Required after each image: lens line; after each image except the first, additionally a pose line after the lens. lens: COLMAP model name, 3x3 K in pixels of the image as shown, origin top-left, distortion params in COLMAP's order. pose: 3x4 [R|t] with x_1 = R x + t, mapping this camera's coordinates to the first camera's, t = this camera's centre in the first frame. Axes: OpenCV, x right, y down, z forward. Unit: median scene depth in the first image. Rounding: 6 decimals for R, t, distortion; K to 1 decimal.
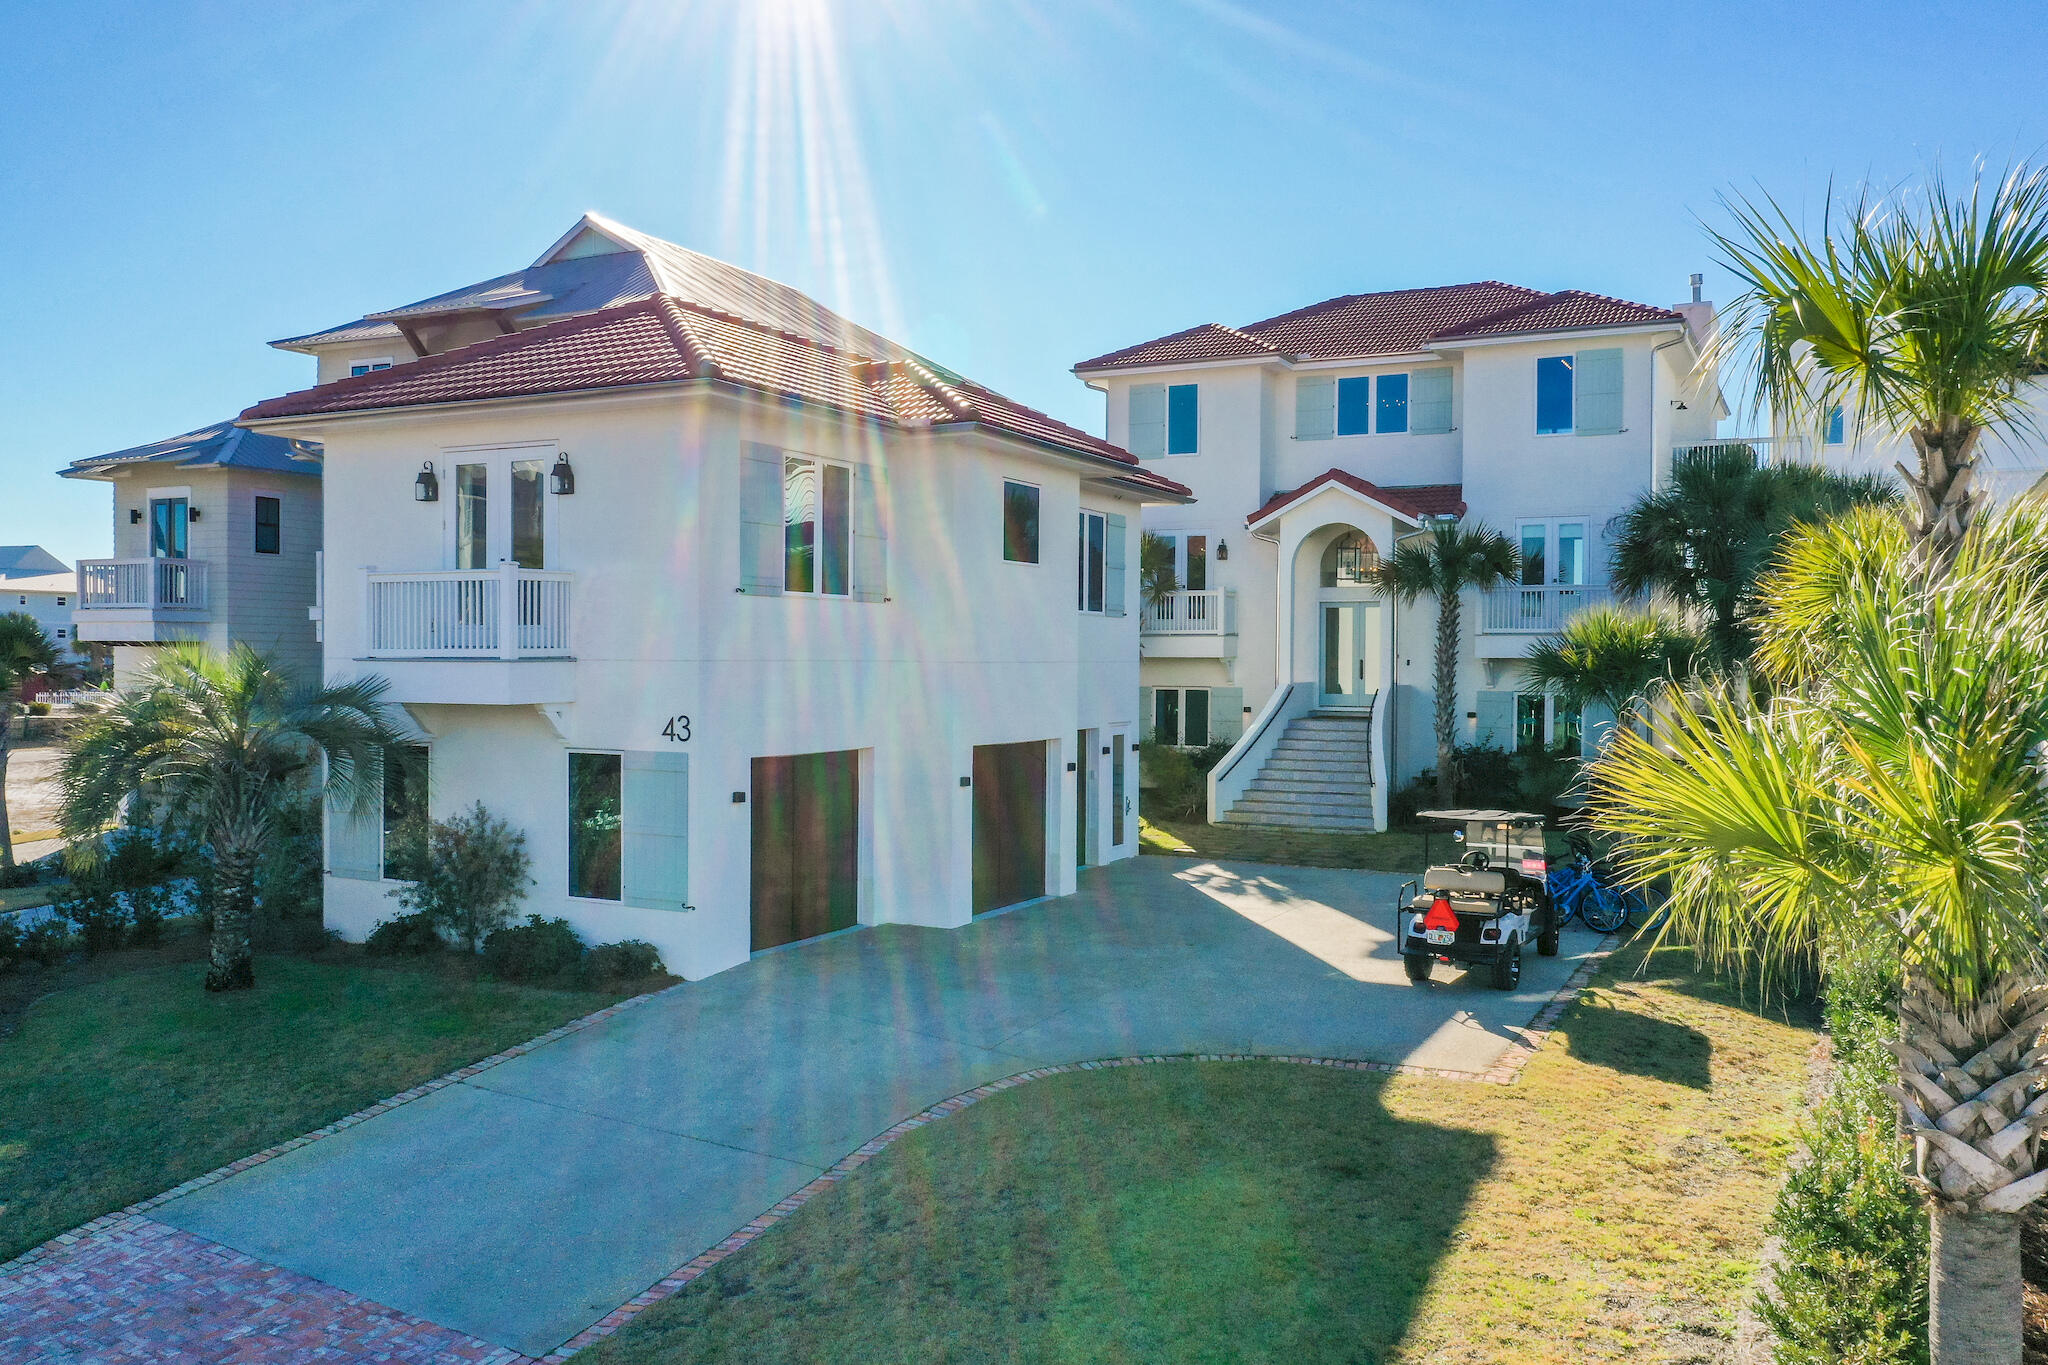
lens RADIAL K [[1643.4, 0, 1019.6], [0, 1643.4, 687.5], [0, 0, 1]] dist [0.005156, 0.008014]
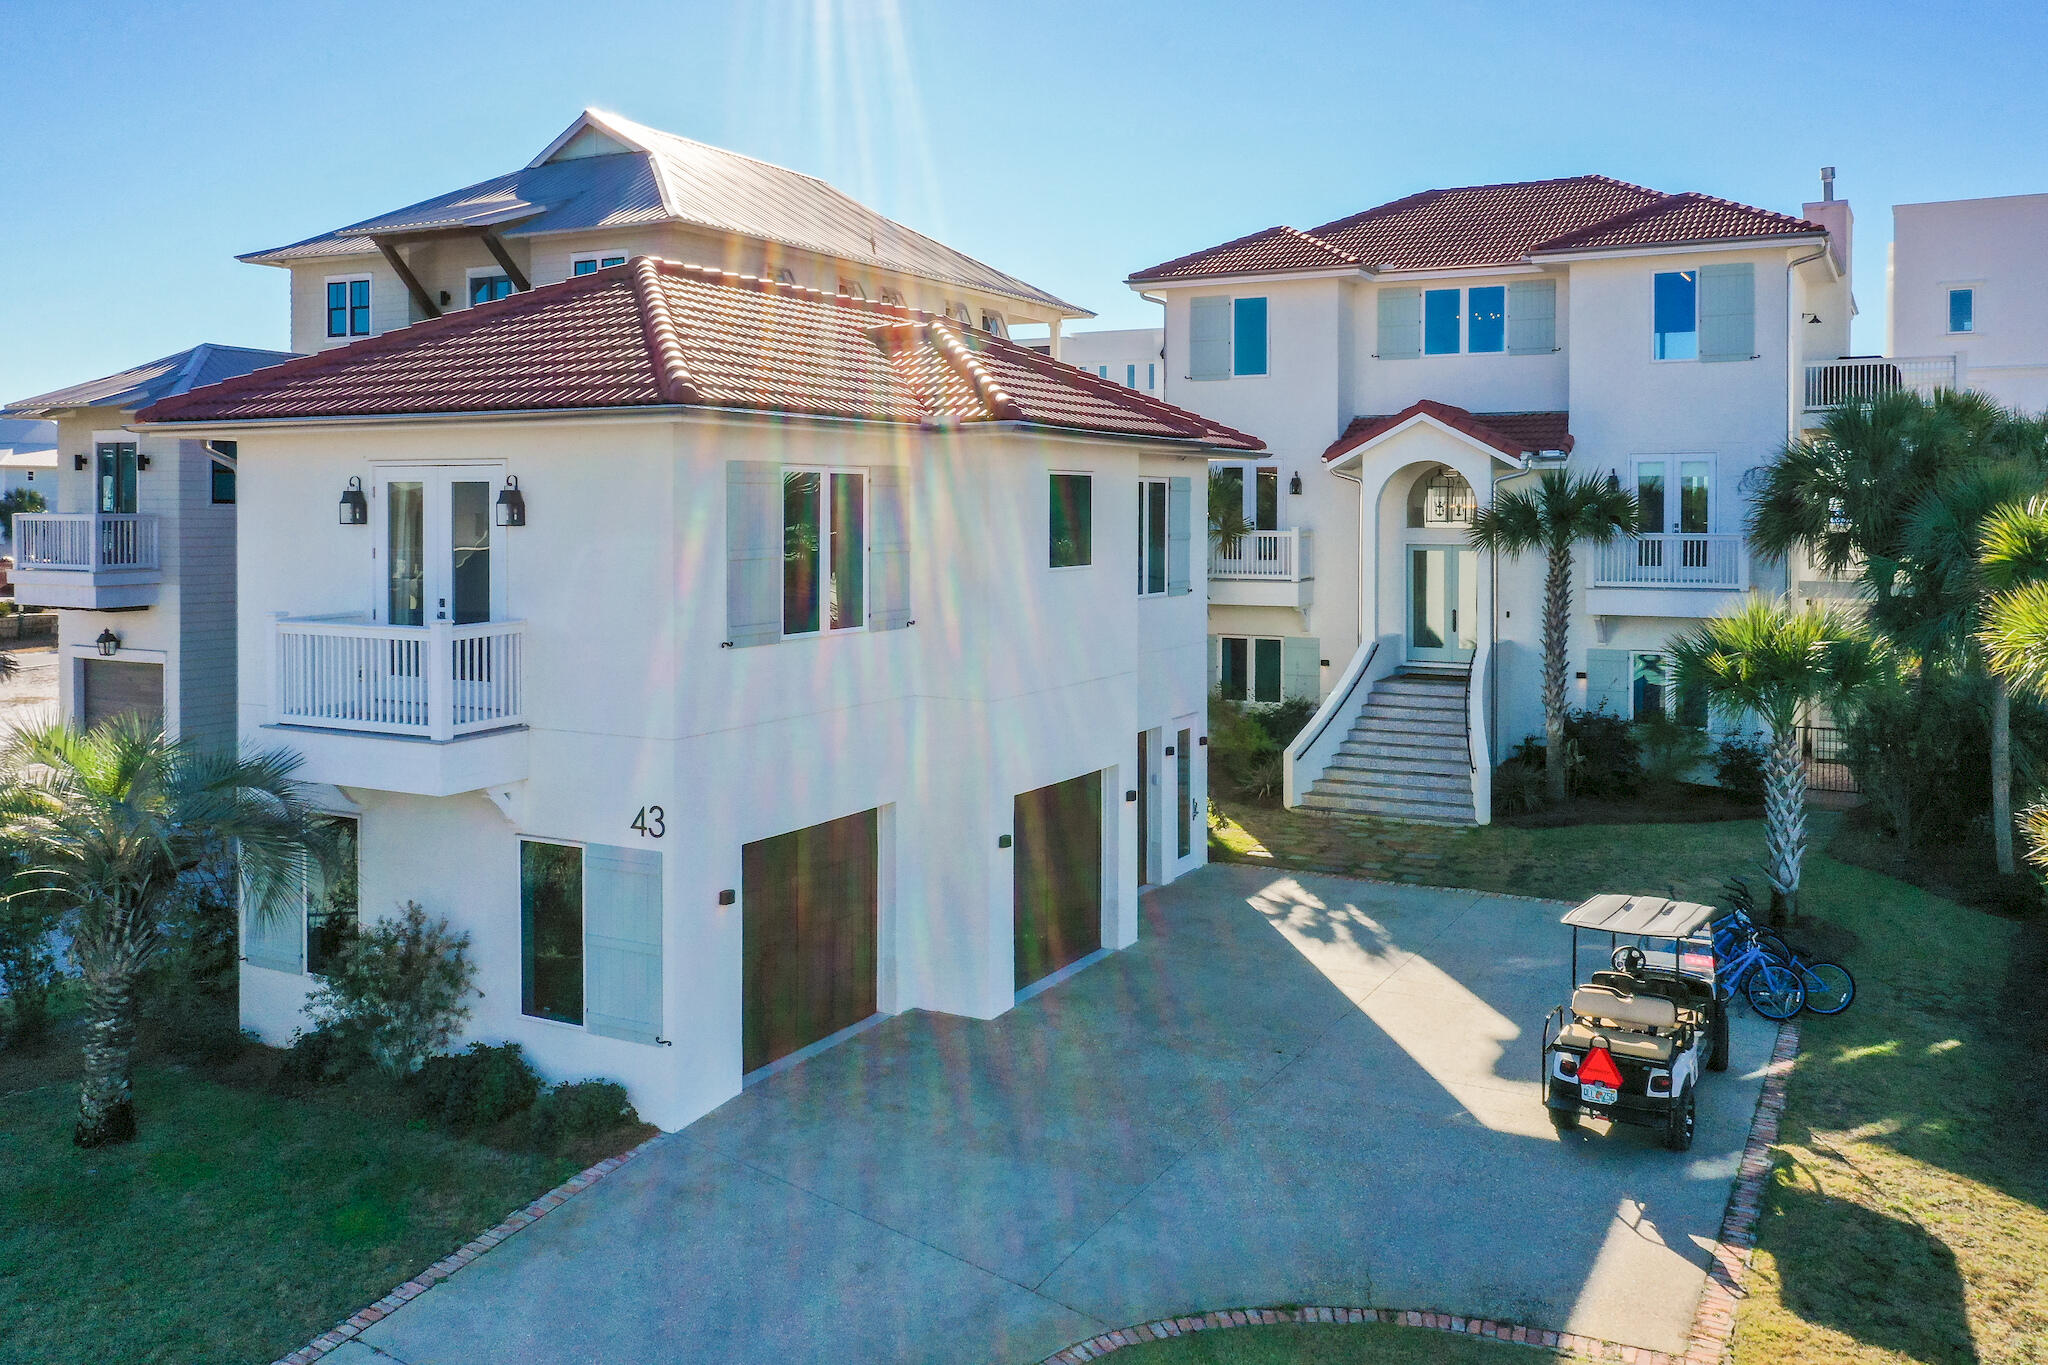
lens RADIAL K [[1643.4, 0, 1043.9], [0, 1643.4, 500.3], [0, 0, 1]] dist [0.005156, 0.008014]
pose [[0.999862, -0.005798, -0.015547, 0.000652], [0.005778, 0.999982, -0.001353, -0.103272], [0.015555, 0.001263, 0.999878, 0.147895]]
